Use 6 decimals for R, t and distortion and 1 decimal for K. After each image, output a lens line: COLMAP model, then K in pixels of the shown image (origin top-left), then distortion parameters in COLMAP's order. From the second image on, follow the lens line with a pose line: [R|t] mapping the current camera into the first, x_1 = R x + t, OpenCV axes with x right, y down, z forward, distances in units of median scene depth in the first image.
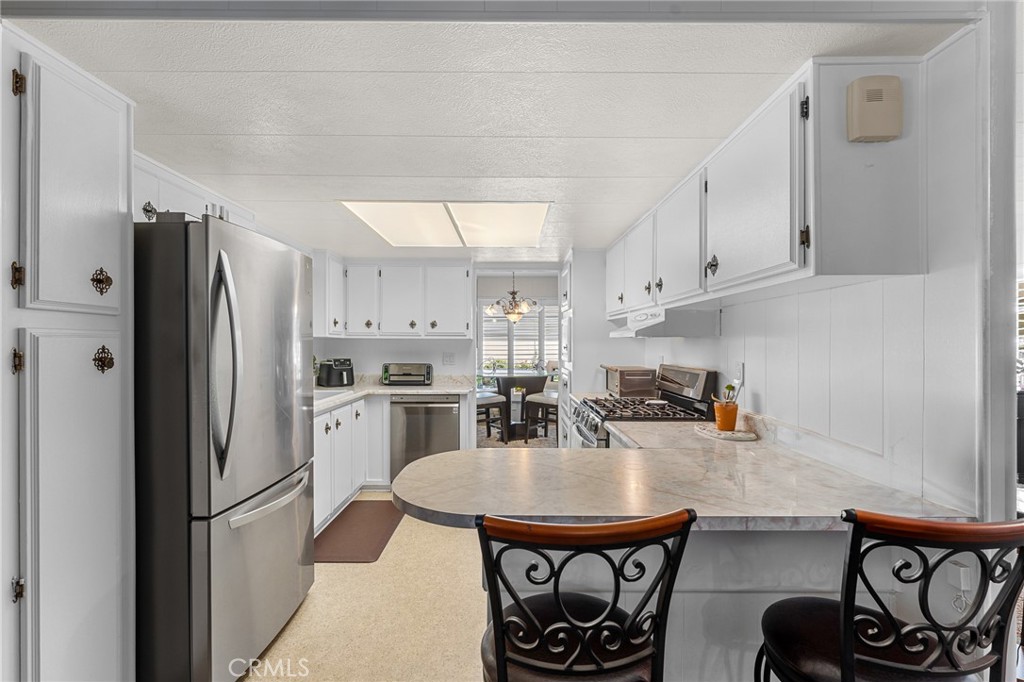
lens RADIAL K [[410.6, 0, 509.2], [0, 410.6, 345.2], [0, 0, 1]] dist [-0.000161, -0.000056]
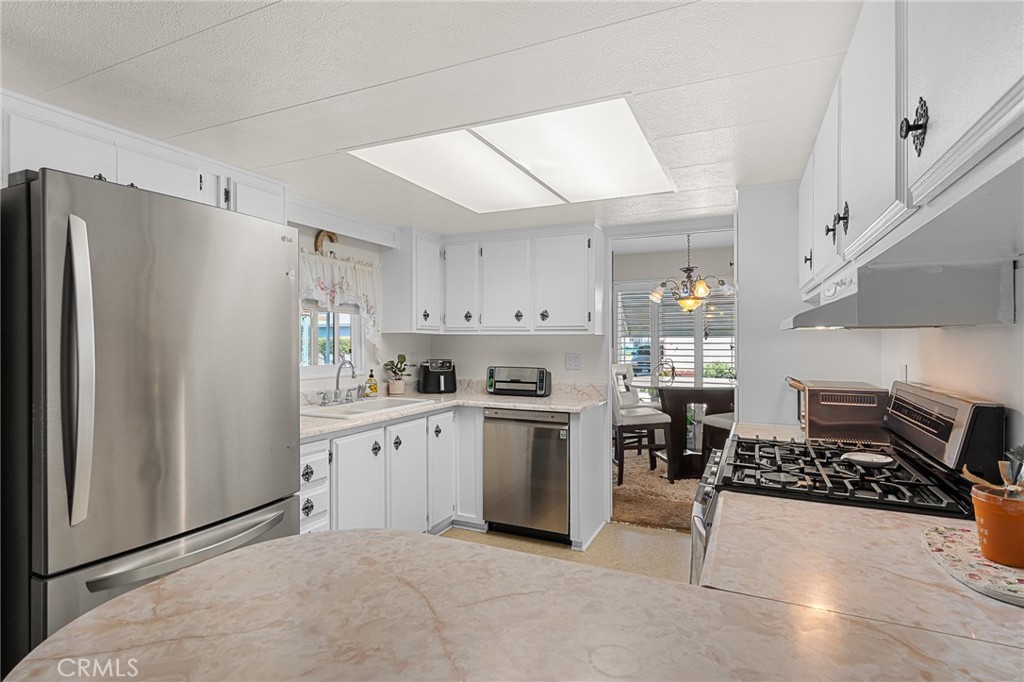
lens RADIAL K [[494.5, 0, 510.3], [0, 494.5, 340.8], [0, 0, 1]] dist [0.005223, -0.000010]
pose [[0.915440, 0.000439, -0.402455, 0.114945], [-0.002182, 0.999990, -0.003874, -0.000862], [0.402449, 0.004424, 0.915432, 0.151079]]
